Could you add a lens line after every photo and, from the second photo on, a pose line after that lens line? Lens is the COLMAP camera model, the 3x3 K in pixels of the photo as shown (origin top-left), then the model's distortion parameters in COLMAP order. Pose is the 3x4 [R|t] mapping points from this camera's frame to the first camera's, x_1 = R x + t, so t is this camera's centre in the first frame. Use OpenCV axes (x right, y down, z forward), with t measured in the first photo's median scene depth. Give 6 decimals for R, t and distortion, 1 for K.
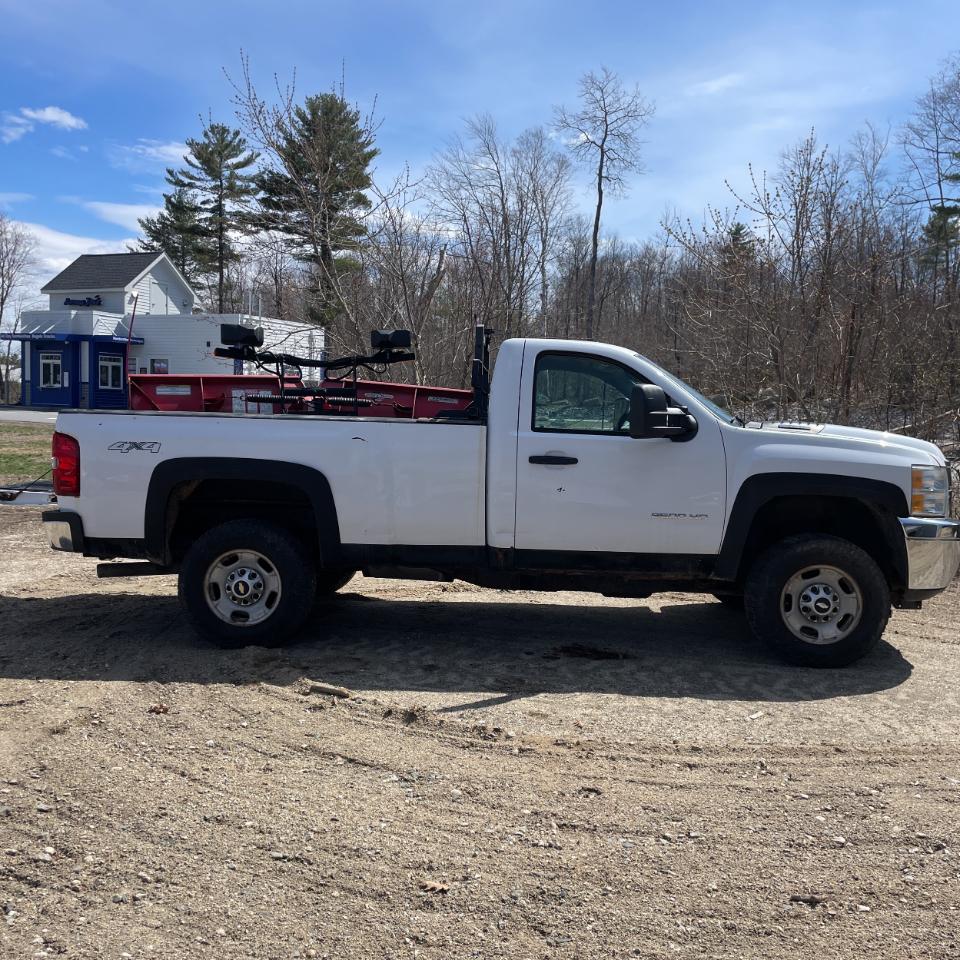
lens RADIAL K [[973.5, 0, 498.8], [0, 973.5, 455.6], [0, 0, 1]] dist [0.038008, 0.000000]
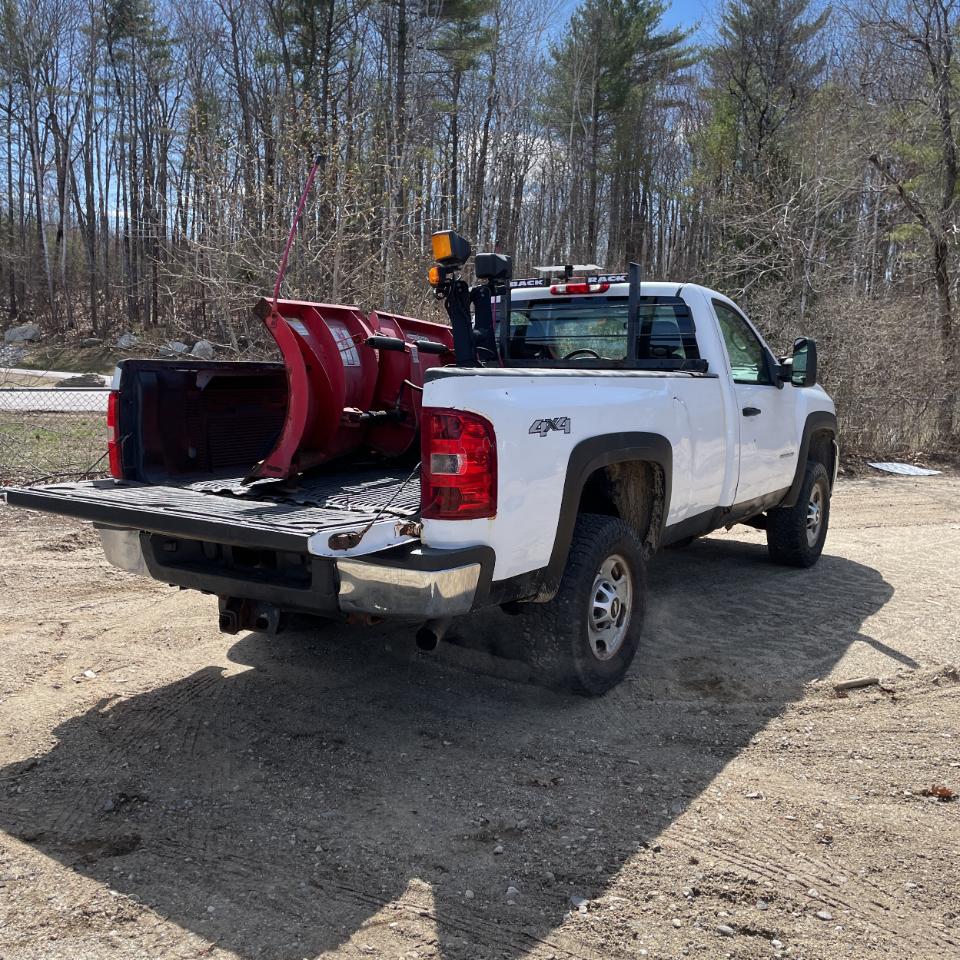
lens RADIAL K [[973.5, 0, 471.1], [0, 973.5, 453.7], [0, 0, 1]] dist [0.038008, 0.000000]
pose [[0.526634, -0.091183, 0.845188, -0.902486], [0.025920, 0.995491, 0.091248, -0.048449], [-0.849697, -0.026147, 0.526622, 0.686094]]
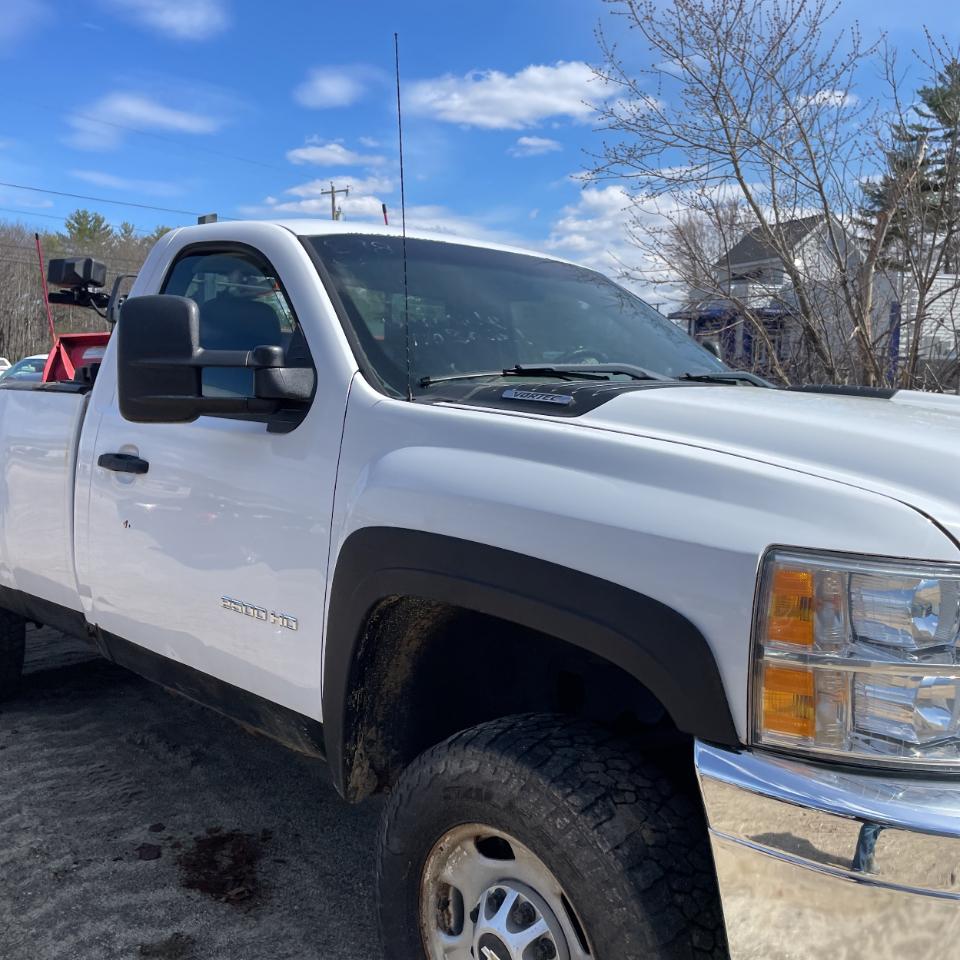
lens RADIAL K [[973.5, 0, 482.9], [0, 973.5, 466.4], [0, 0, 1]] dist [0.038008, 0.000000]
pose [[0.727179, 0.044103, -0.685030, 0.507974], [-0.019895, 0.998869, 0.043189, -0.017768], [0.686160, -0.017777, 0.727233, 0.730621]]
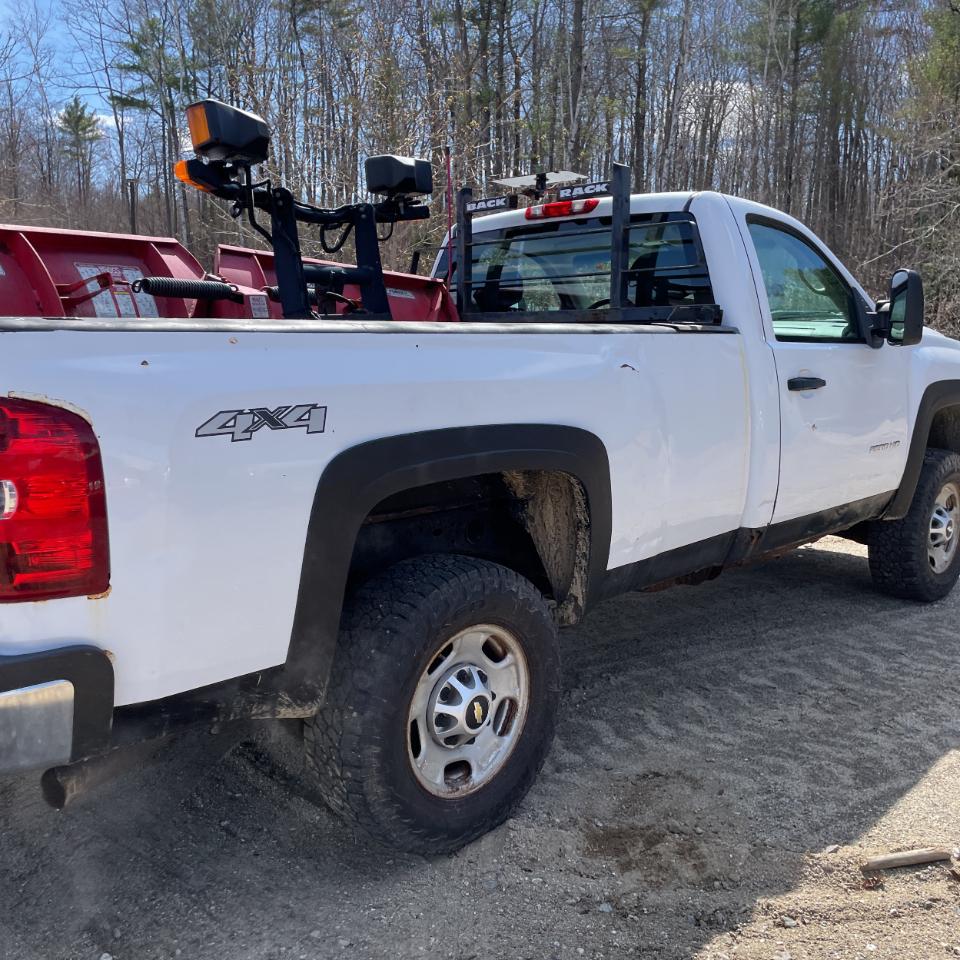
lens RADIAL K [[973.5, 0, 483.3], [0, 973.5, 459.9], [0, 0, 1]] dist [0.038008, 0.000000]
pose [[0.680717, -0.120692, 0.722536, -0.553535], [0.044005, 0.991290, 0.124125, -0.034119], [-0.731224, -0.052699, 0.680099, 0.676953]]
